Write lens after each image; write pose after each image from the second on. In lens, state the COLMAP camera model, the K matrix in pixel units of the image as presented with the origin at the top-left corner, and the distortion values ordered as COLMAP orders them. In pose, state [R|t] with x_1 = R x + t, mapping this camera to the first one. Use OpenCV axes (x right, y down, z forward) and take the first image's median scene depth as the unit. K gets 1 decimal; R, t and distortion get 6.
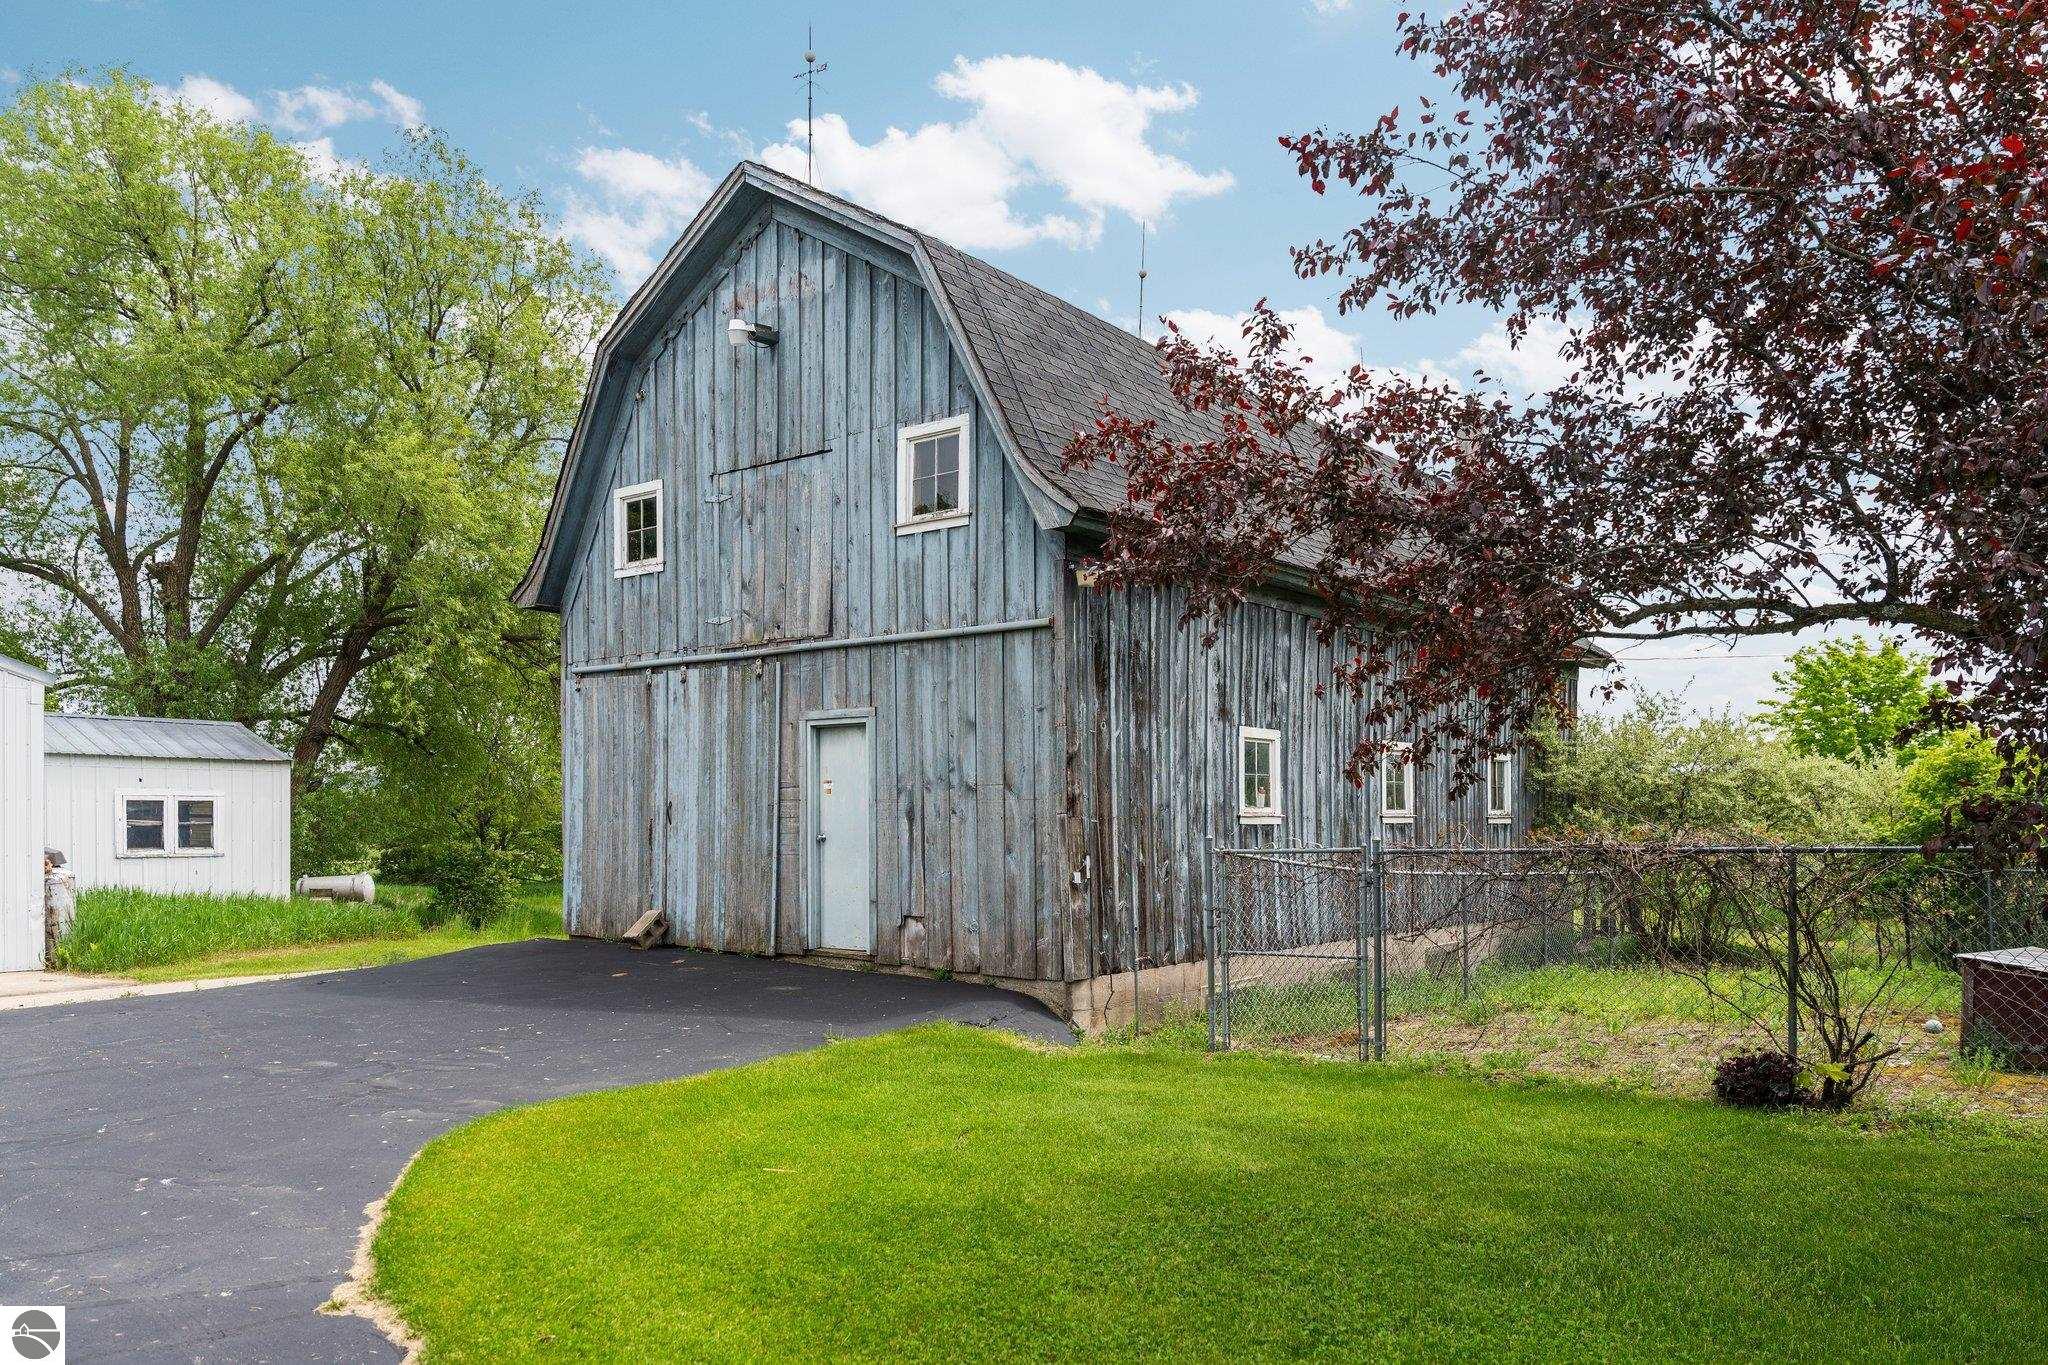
lens RADIAL K [[1405.1, 0, 1023.6], [0, 1405.1, 834.1], [0, 0, 1]] dist [-0.002116, -0.000007]
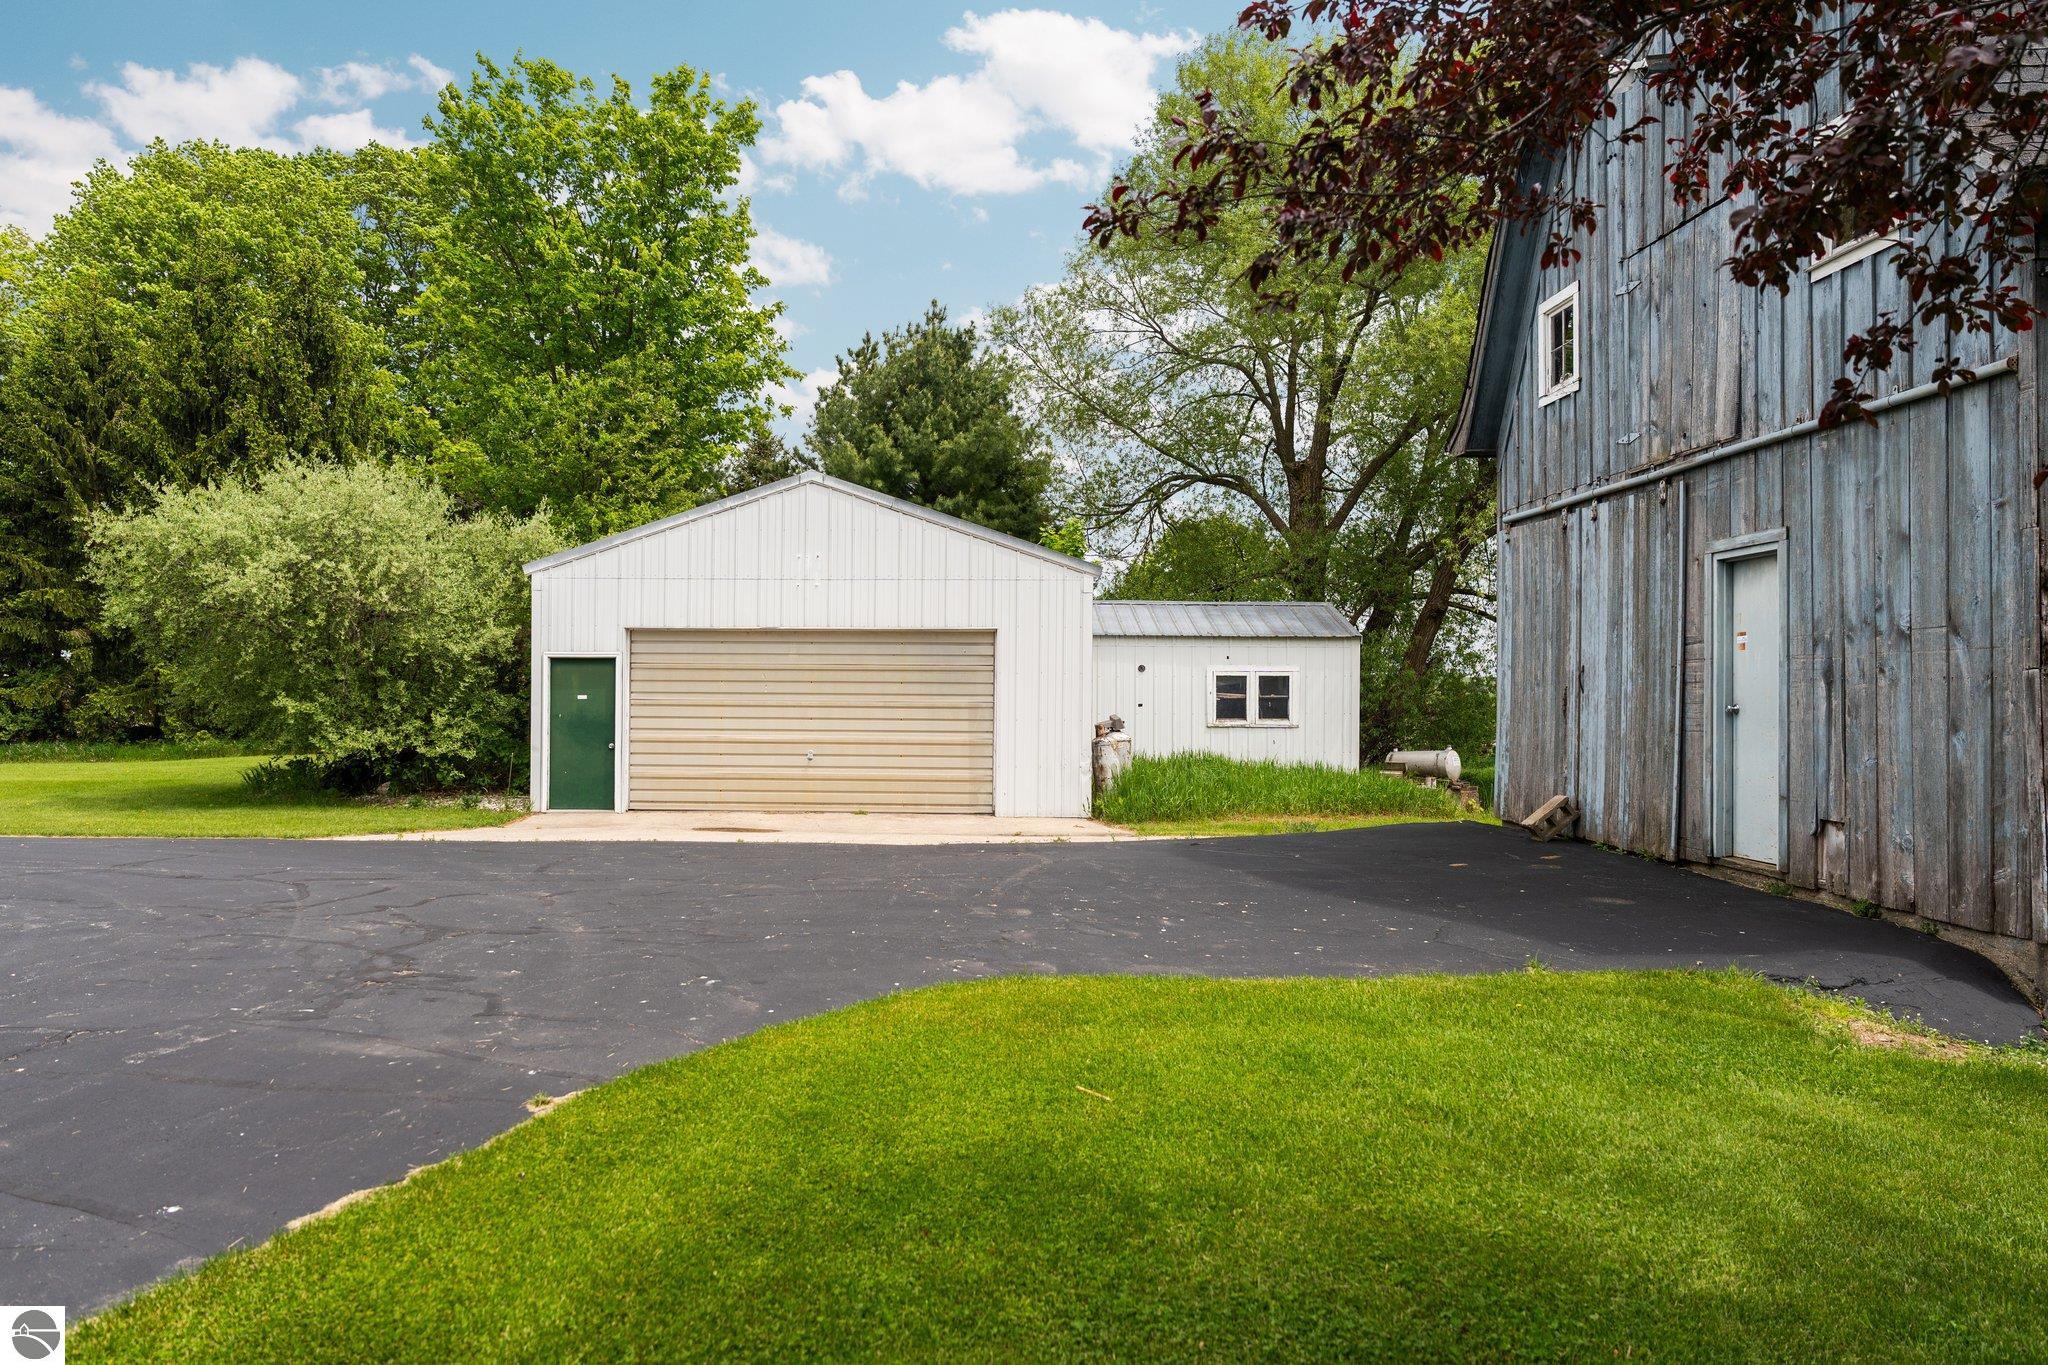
lens RADIAL K [[1418.4, 0, 893.8], [0, 1418.4, 692.3], [0, 0, 1]] dist [-0.001736, -0.004143]
pose [[0.592617, -0.000293, -0.805484, 0.198011], [-0.014142, 0.999842, -0.010768, 0.008113], [0.805360, 0.017773, 0.592519, 0.194380]]
